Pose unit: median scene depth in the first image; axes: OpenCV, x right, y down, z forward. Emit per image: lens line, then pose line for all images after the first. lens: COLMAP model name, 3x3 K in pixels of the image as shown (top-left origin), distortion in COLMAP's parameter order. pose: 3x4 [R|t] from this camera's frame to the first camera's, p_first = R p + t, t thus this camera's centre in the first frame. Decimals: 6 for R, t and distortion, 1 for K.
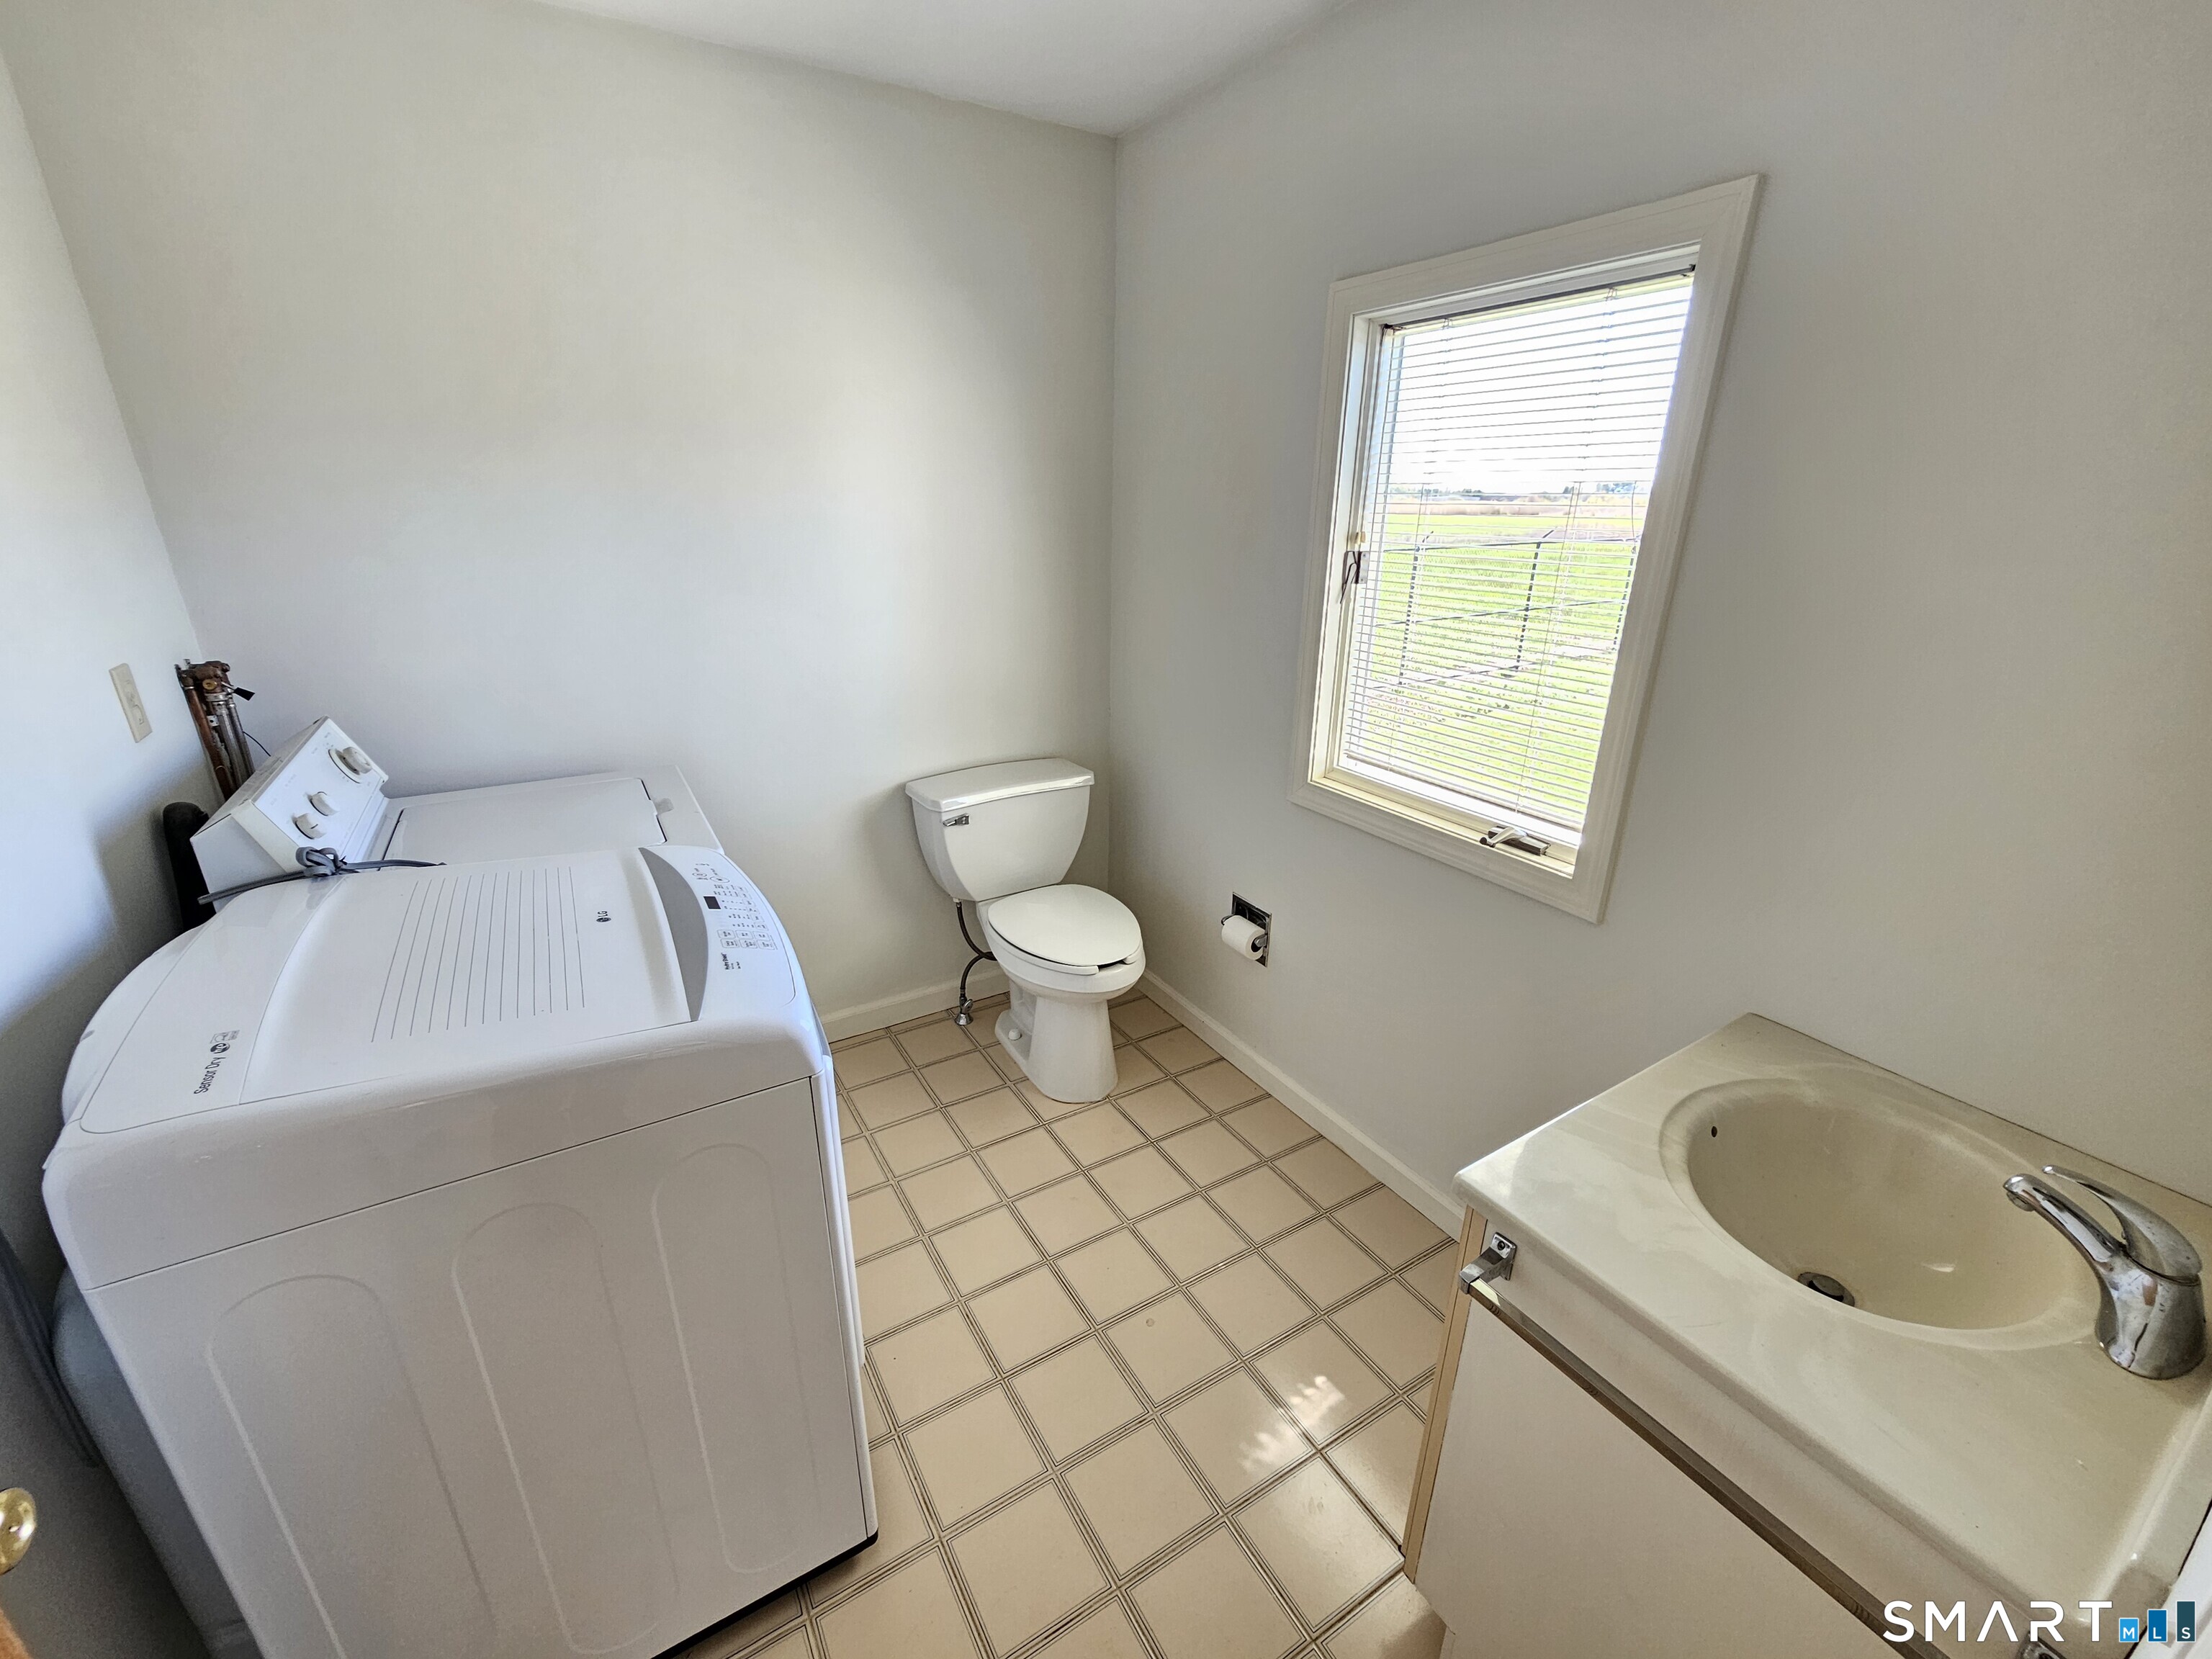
lens RADIAL K [[903.0, 0, 1110.9], [0, 903.0, 834.3], [0, 0, 1]] dist [0.001571, 0.001135]
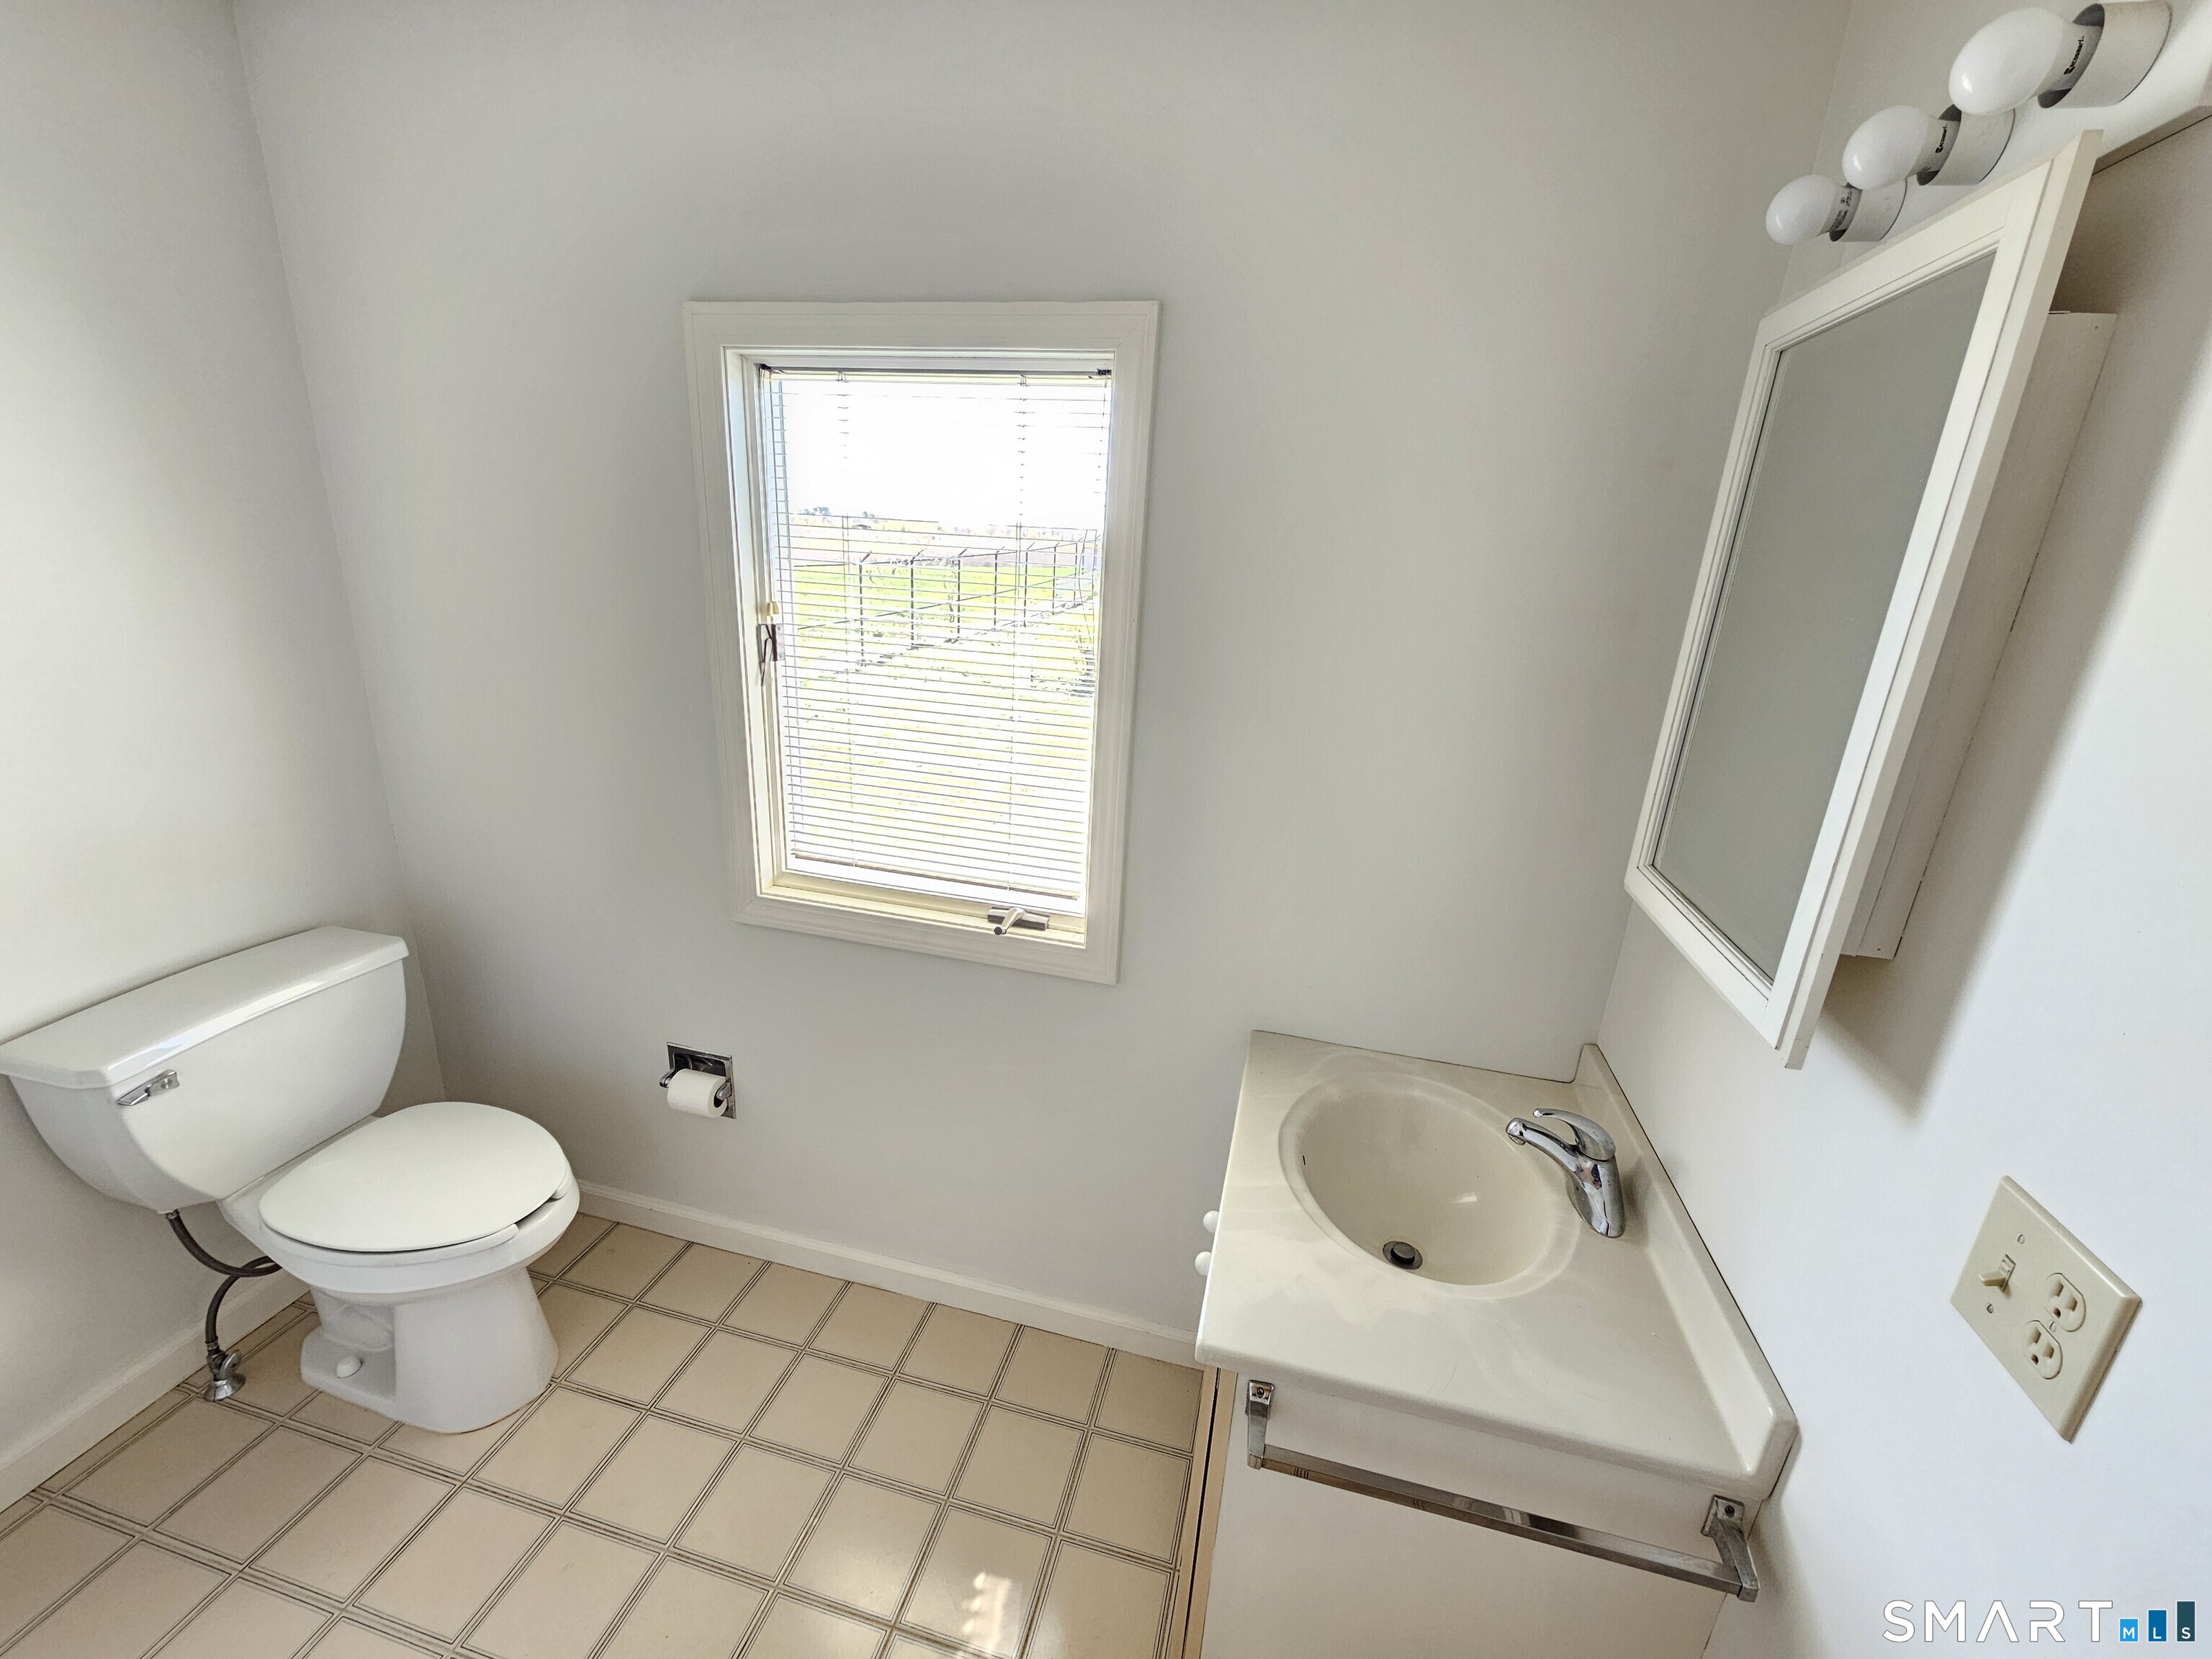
lens RADIAL K [[903.0, 0, 1099.7], [0, 903.0, 838.1], [0, 0, 1]] dist [0.001571, 0.001135]
pose [[0.717845, -0.190309, 0.669687, -0.109760], [0.199522, 0.977801, 0.063998, -0.106675], [-0.667001, 0.087676, 0.739880, 0.177038]]
